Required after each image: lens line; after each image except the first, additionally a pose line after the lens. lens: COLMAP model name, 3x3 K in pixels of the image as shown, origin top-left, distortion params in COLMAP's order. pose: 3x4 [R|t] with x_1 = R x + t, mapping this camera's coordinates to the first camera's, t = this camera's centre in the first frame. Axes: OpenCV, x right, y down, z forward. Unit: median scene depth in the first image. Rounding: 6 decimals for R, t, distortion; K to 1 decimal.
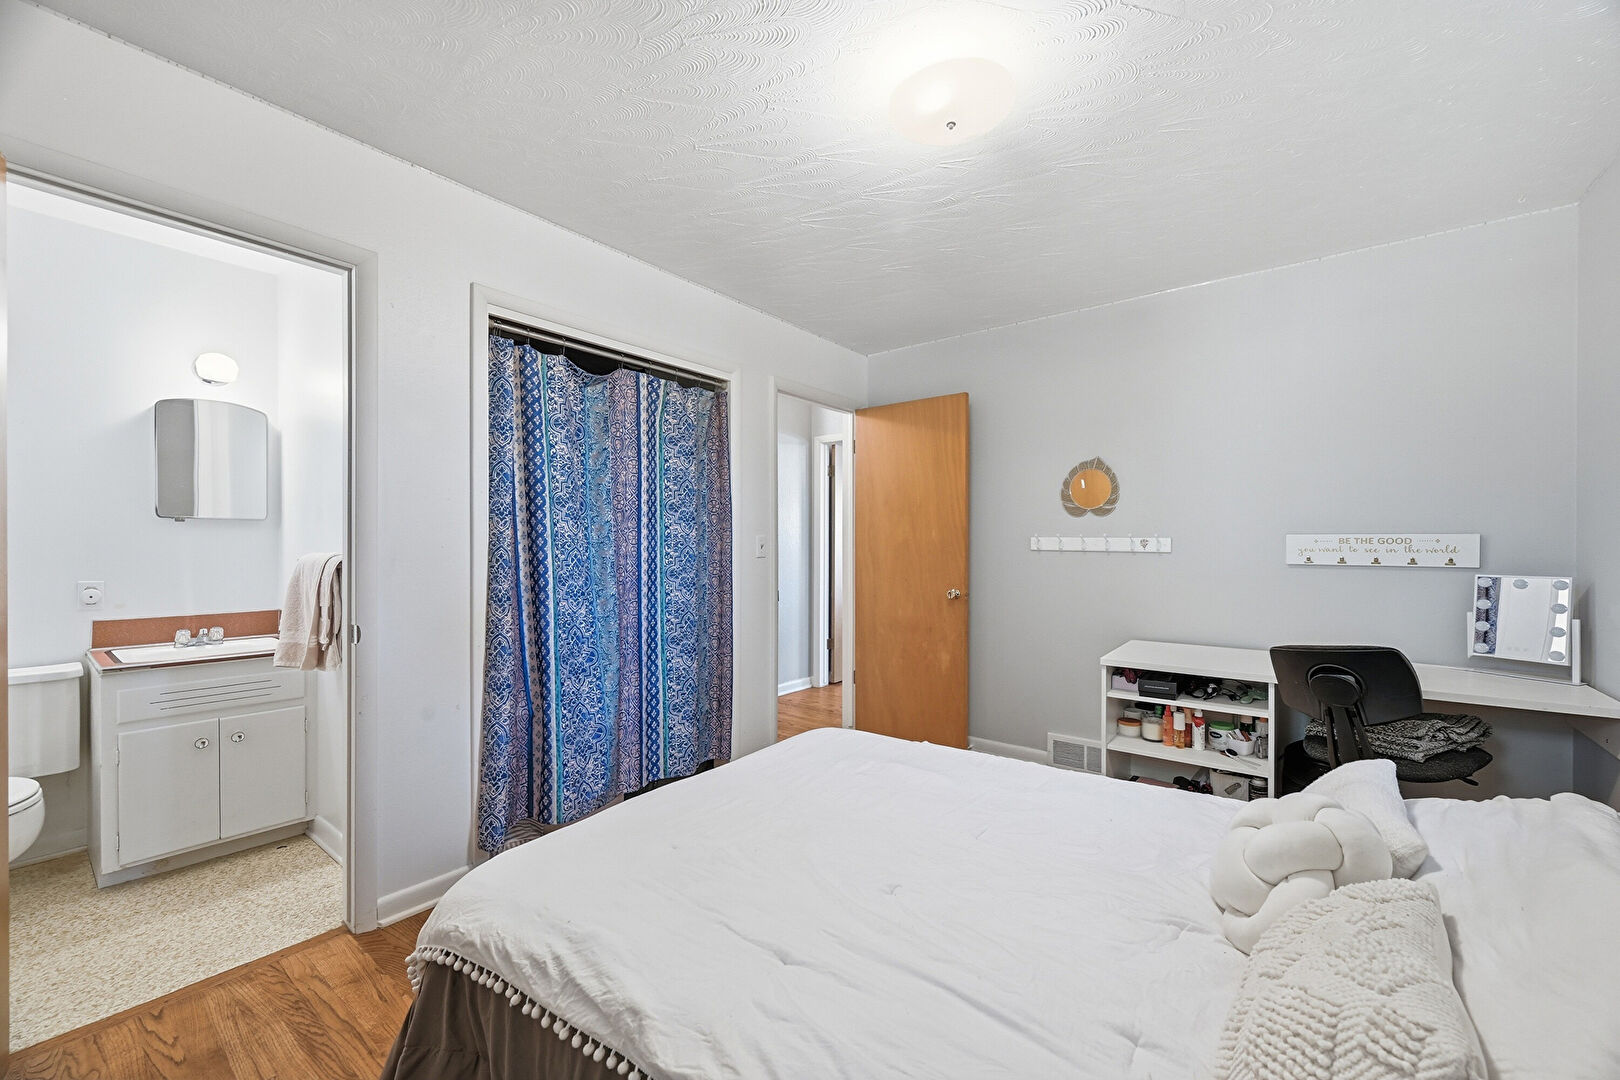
lens RADIAL K [[672.0, 0, 816.7], [0, 672.0, 544.2], [0, 0, 1]] dist [-0.000706, 0.000048]
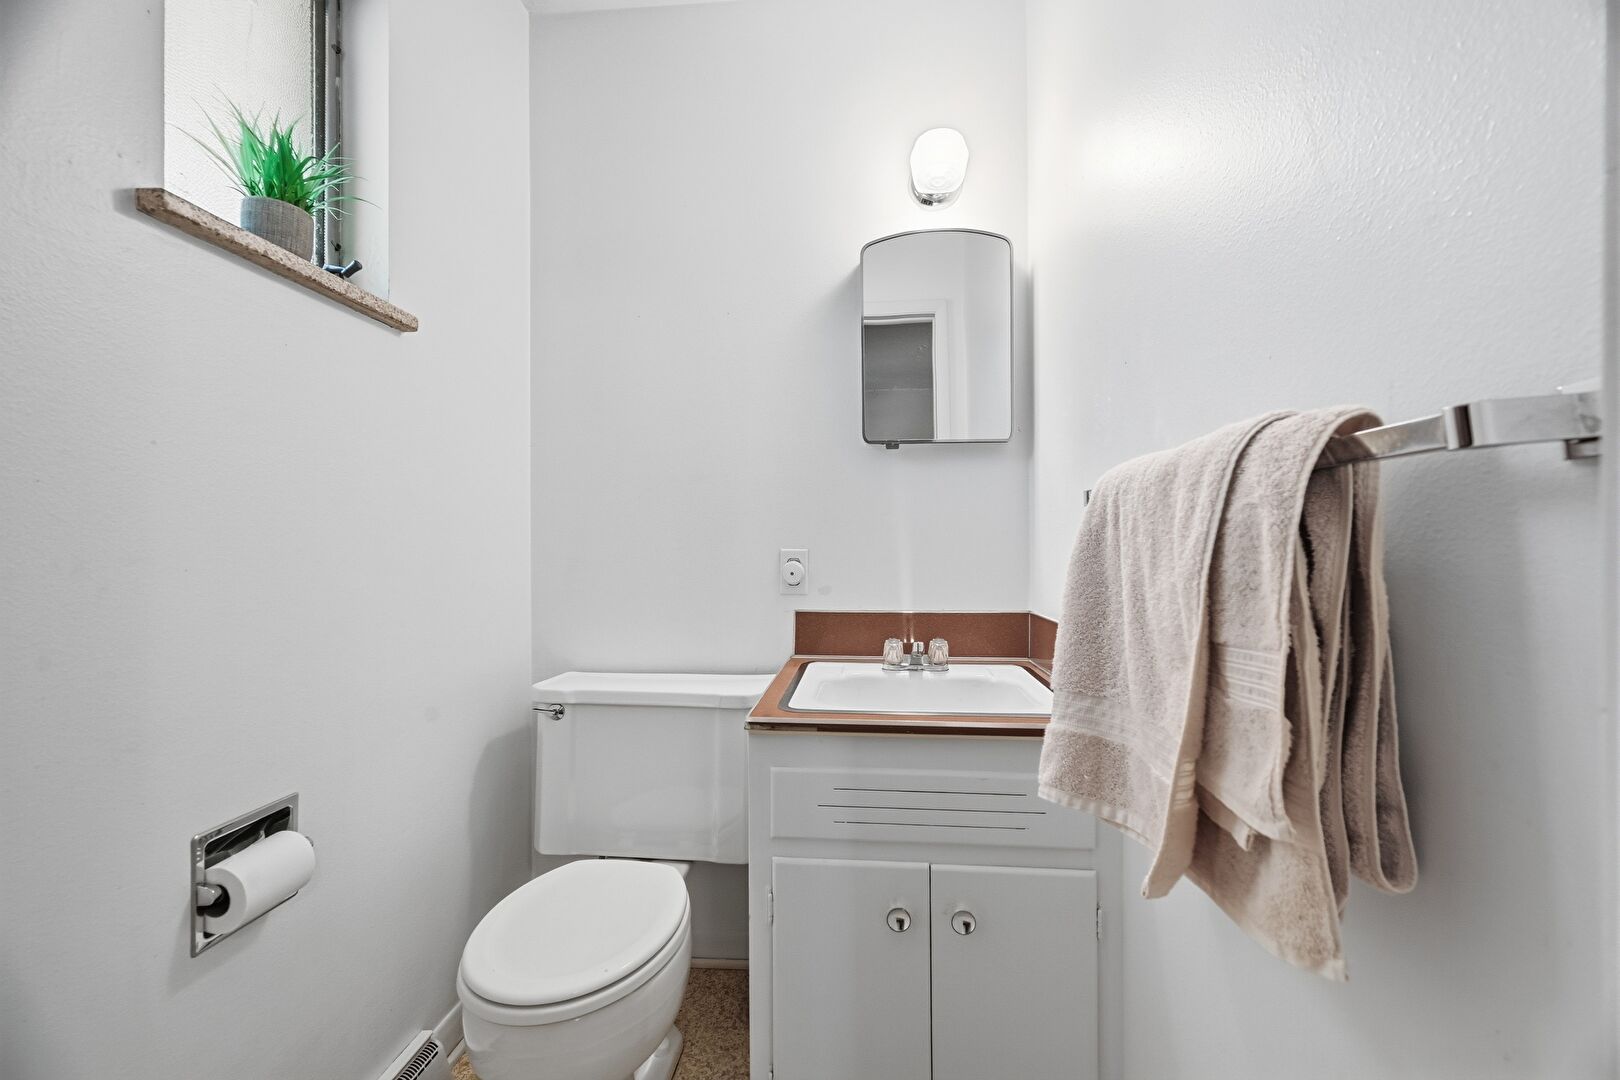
lens RADIAL K [[714.8, 0, 816.7], [0, 714.8, 535.4], [0, 0, 1]] dist [0.001586, 0.000127]
pose [[0.591394, -0.006405, -0.806357, -0.504186], [-0.000969, 0.999962, -0.008653, 0.046401], [0.806382, 0.005899, 0.591365, 0.601016]]
